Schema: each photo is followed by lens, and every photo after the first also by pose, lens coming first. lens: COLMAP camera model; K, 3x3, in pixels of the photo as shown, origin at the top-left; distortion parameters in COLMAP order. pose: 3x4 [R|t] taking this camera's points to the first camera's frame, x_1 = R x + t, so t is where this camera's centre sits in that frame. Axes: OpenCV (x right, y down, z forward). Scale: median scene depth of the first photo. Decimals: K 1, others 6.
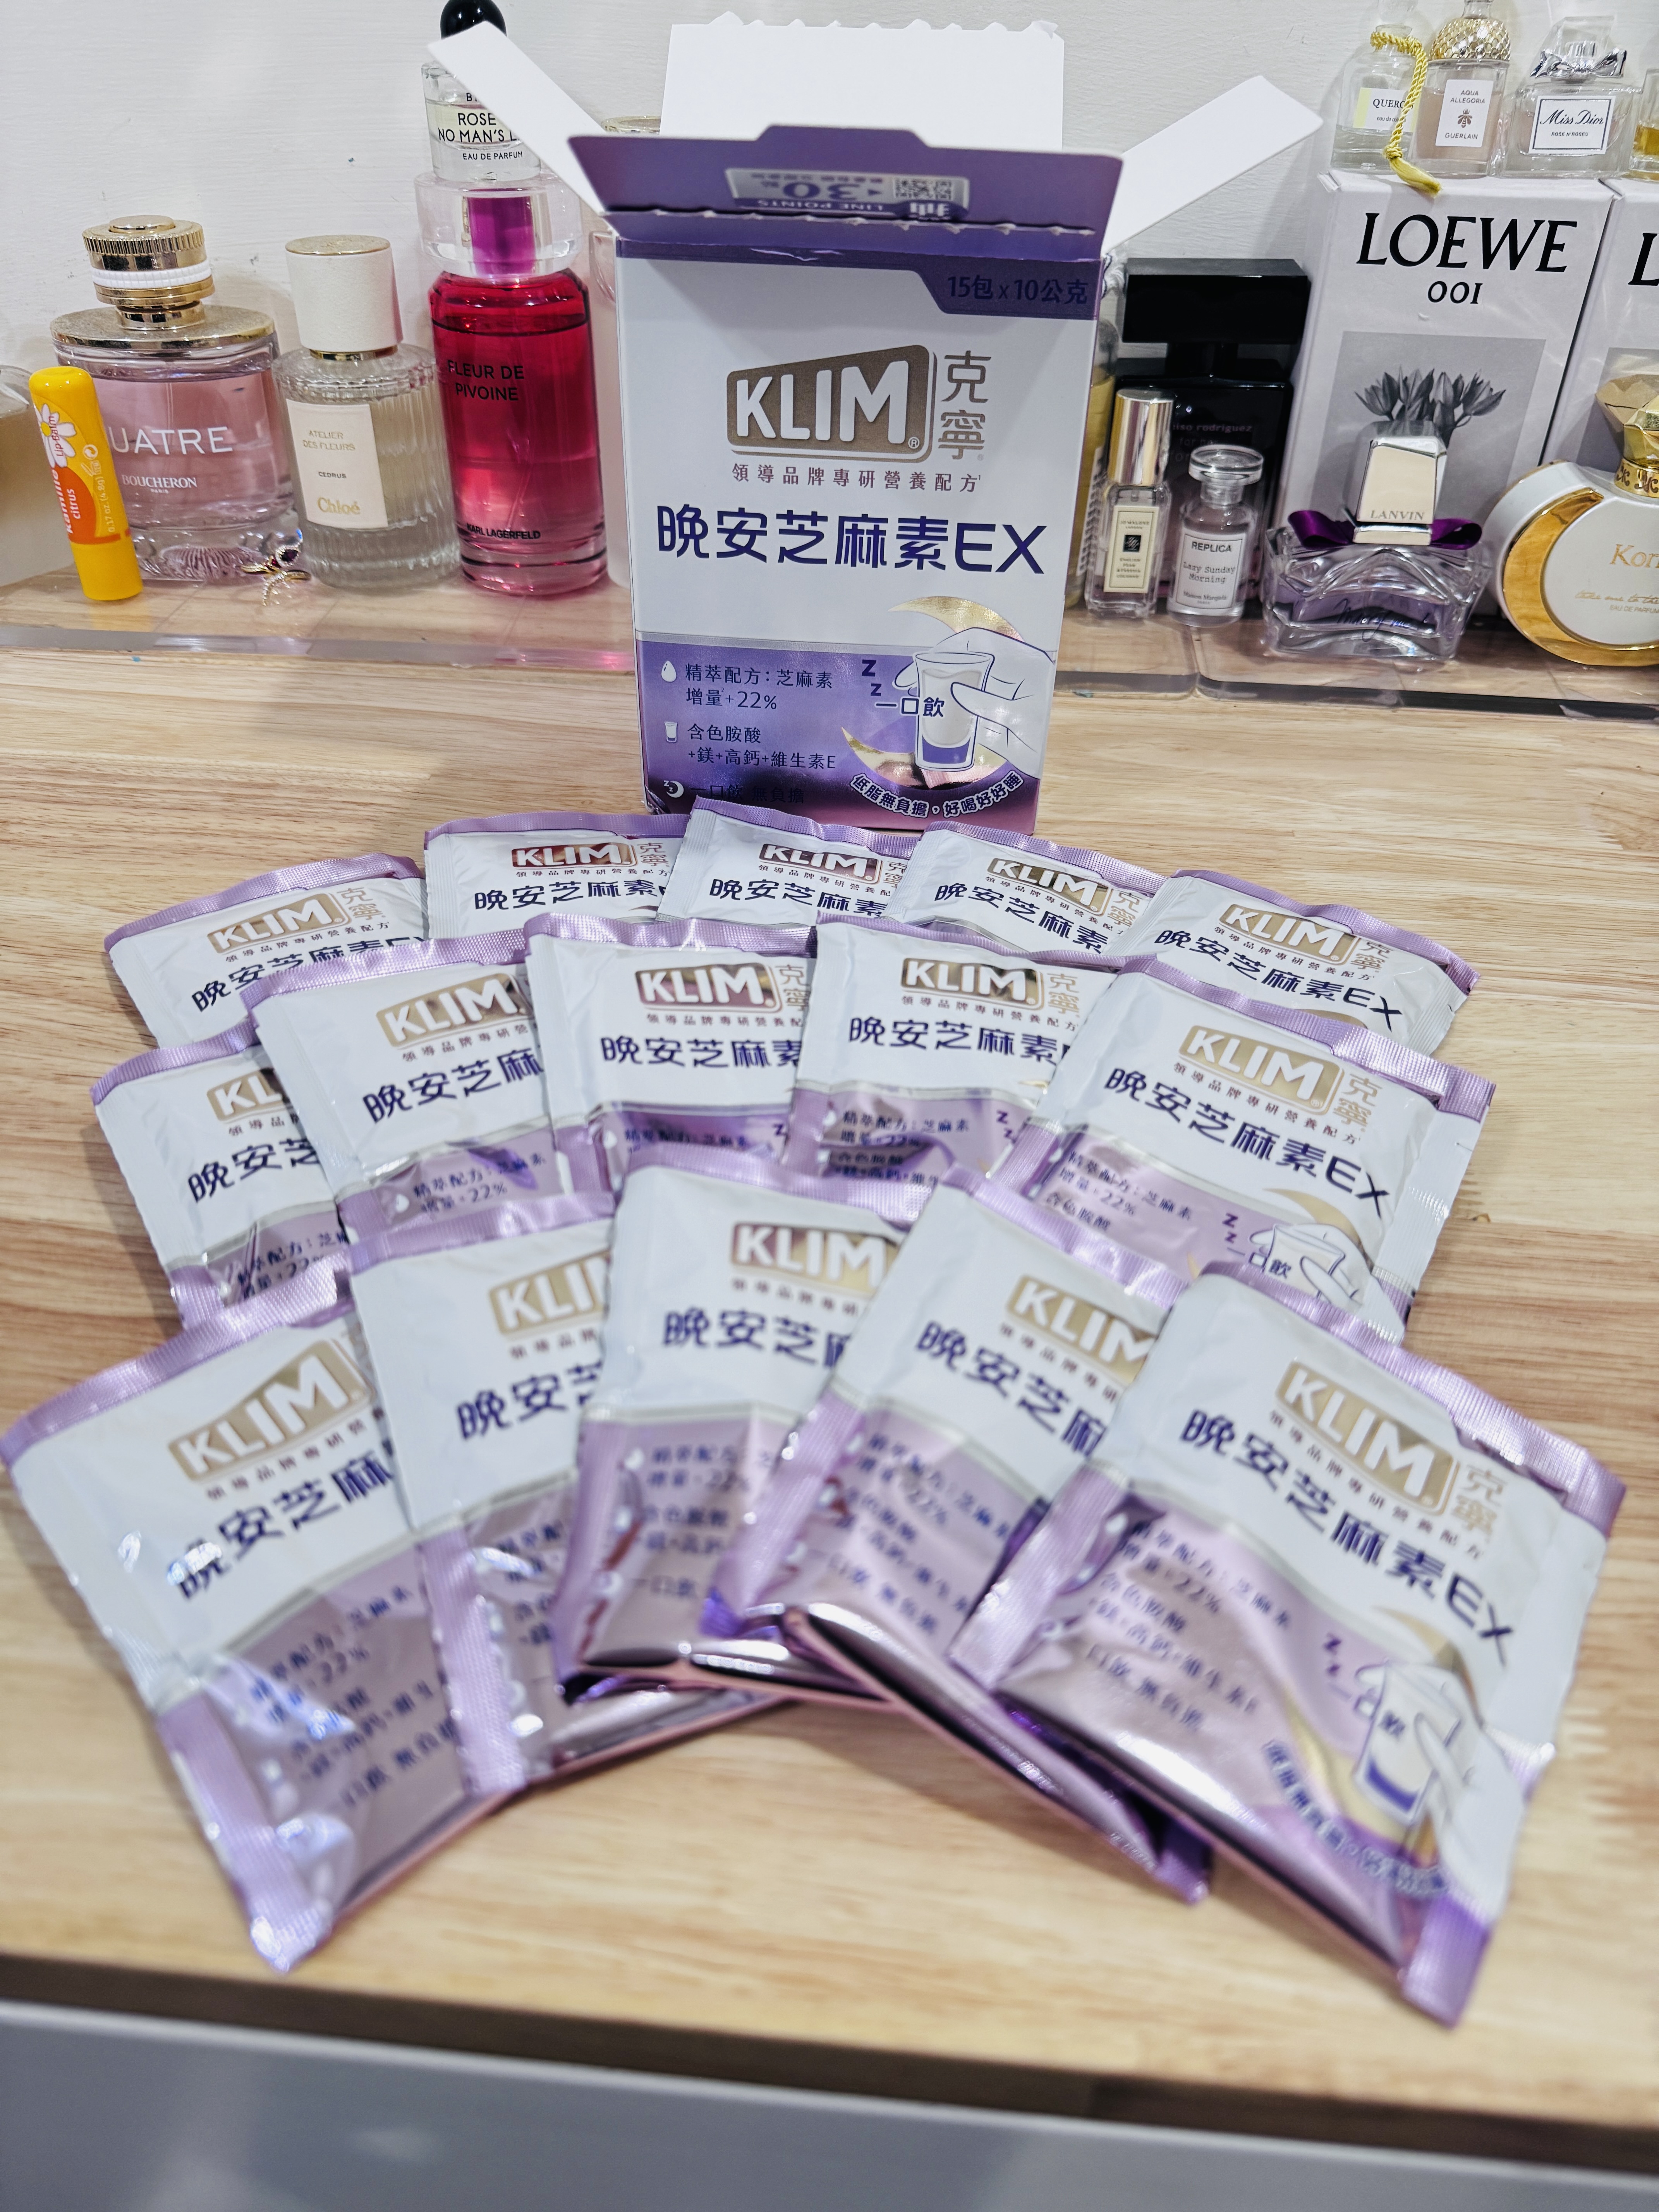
lens RADIAL K [[1640.6, 0, 829.5], [0, 1640.6, 1106.0], [0, 0, 1]] dist [0.014881, -0.039277]
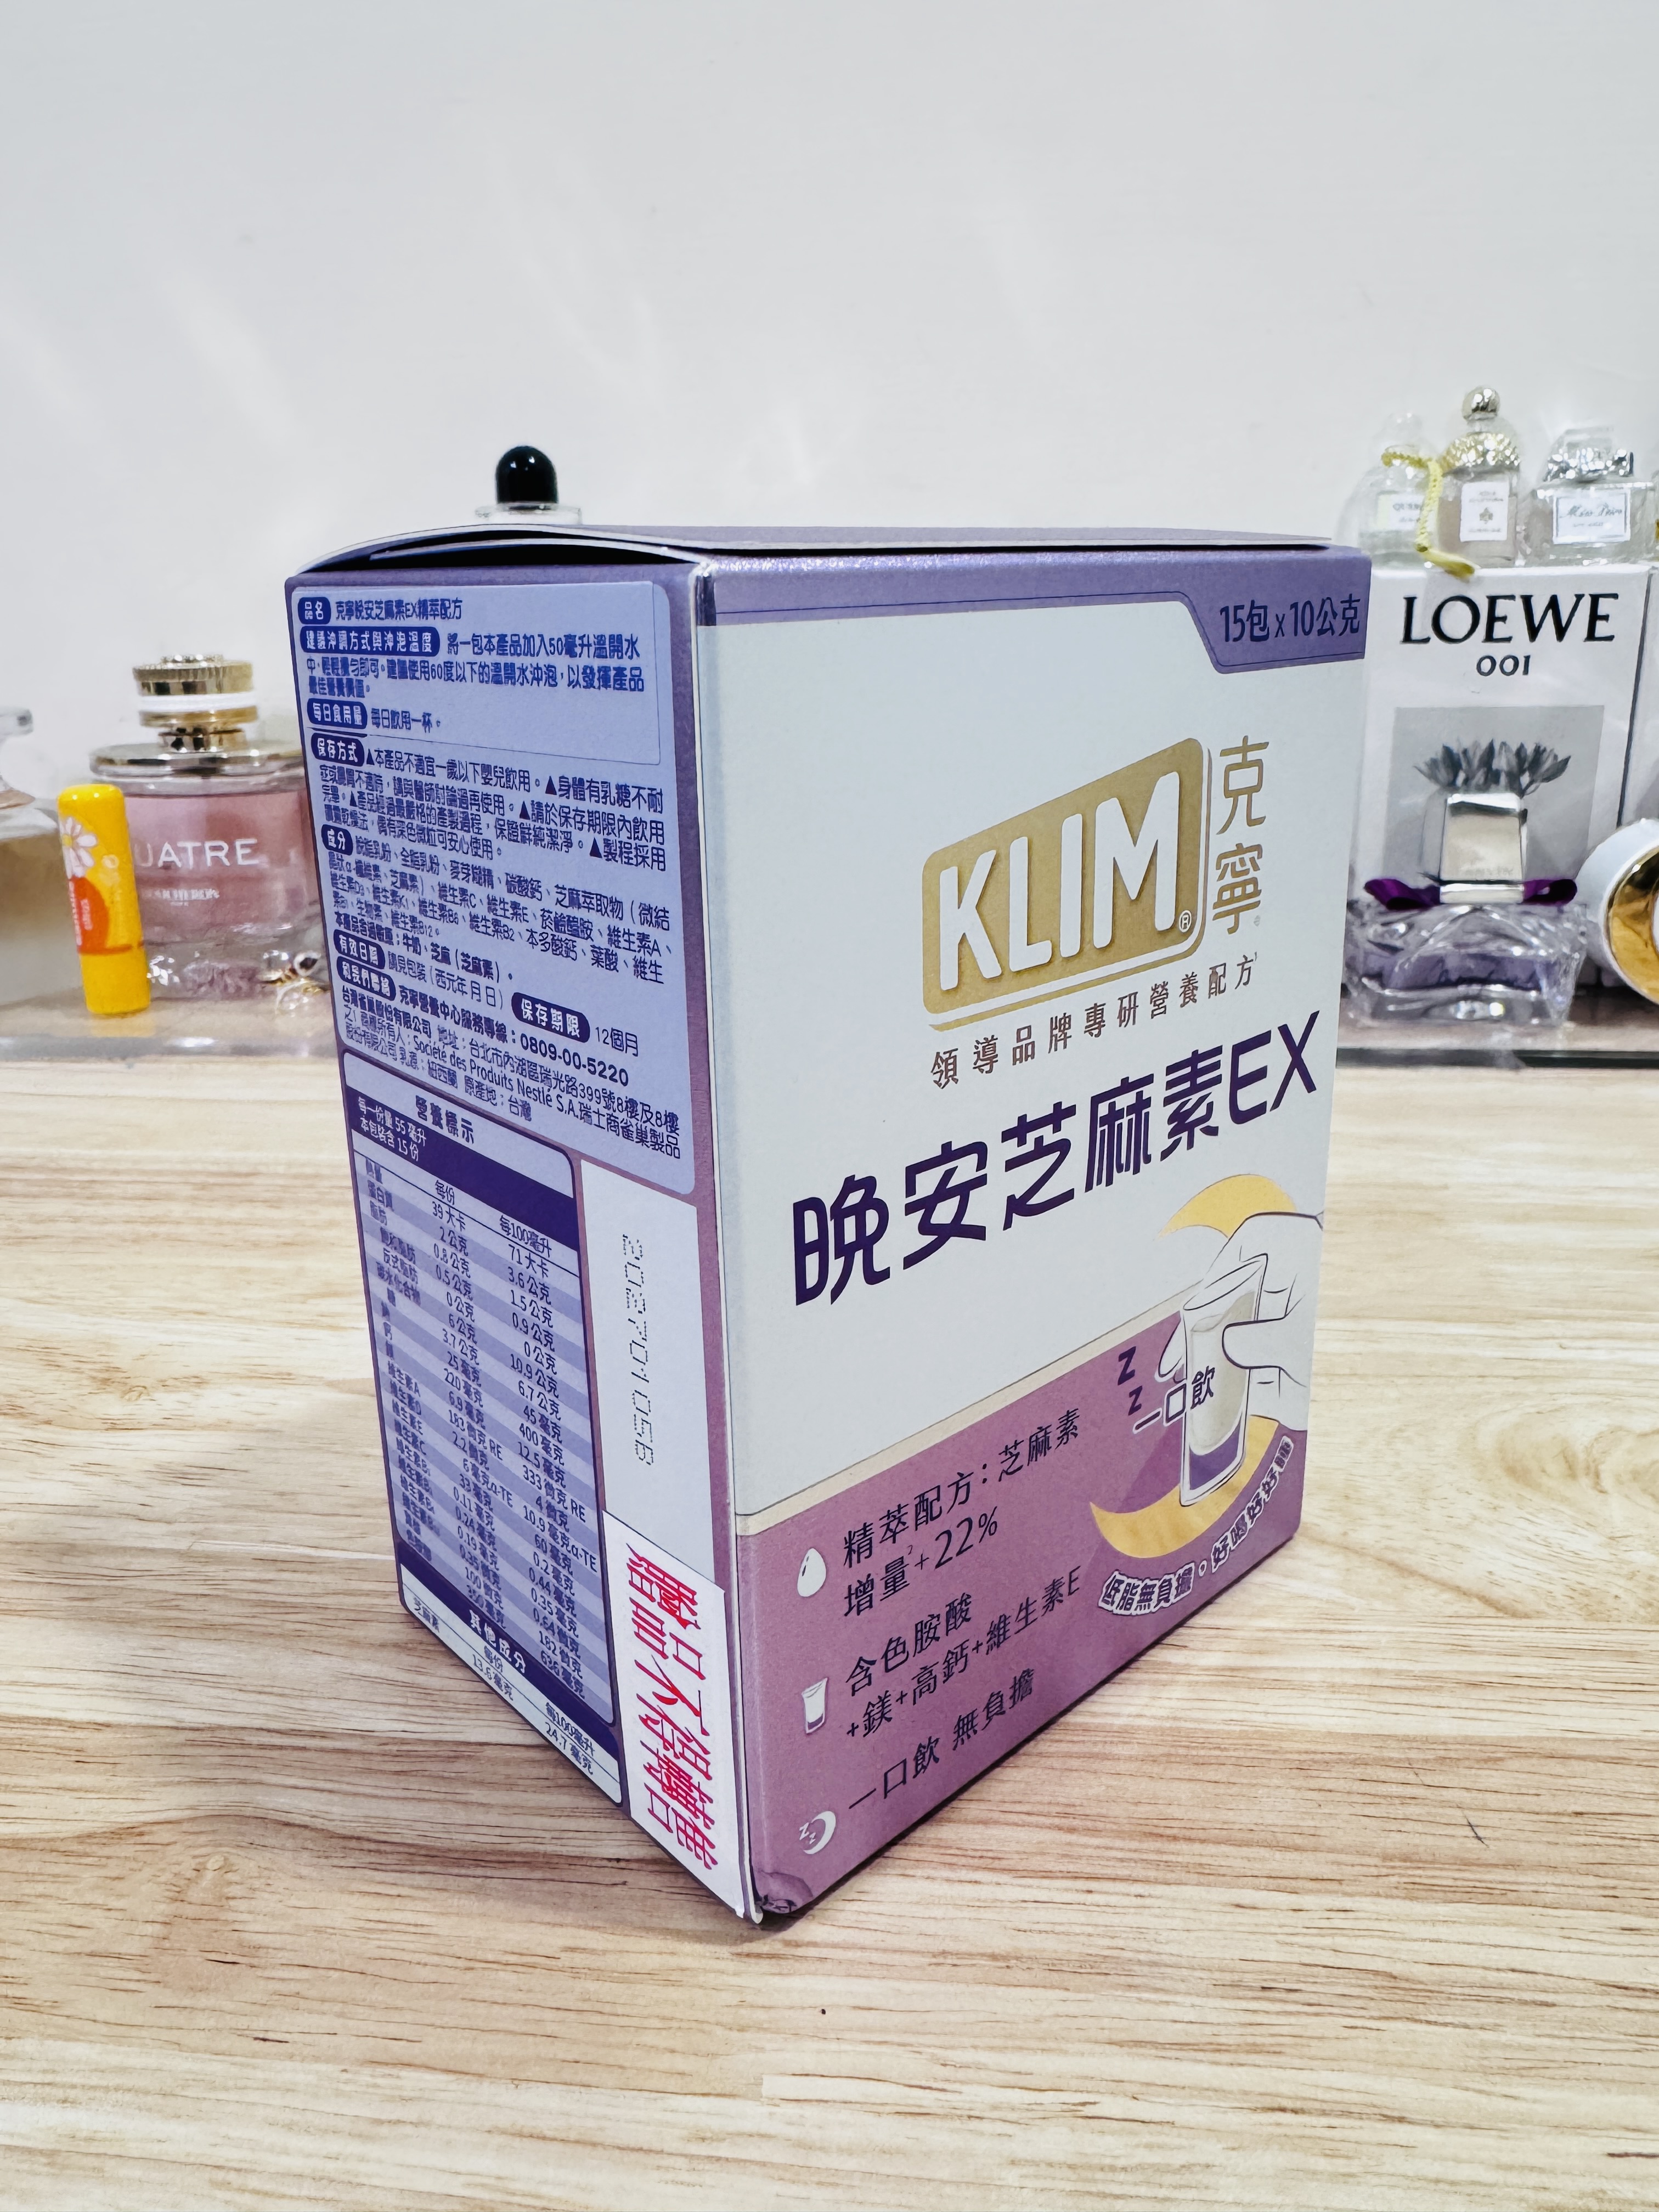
lens RADIAL K [[1591.0, 0, 829.9], [0, 1591.0, 1001.3], [0, 0, 1]] dist [-0.006076, 0.004203]
pose [[0.999447, -0.031898, -0.009379, -0.022492], [0.026051, 0.926571, -0.375217, 0.040503], [0.020659, 0.374765, 0.926890, 0.180144]]
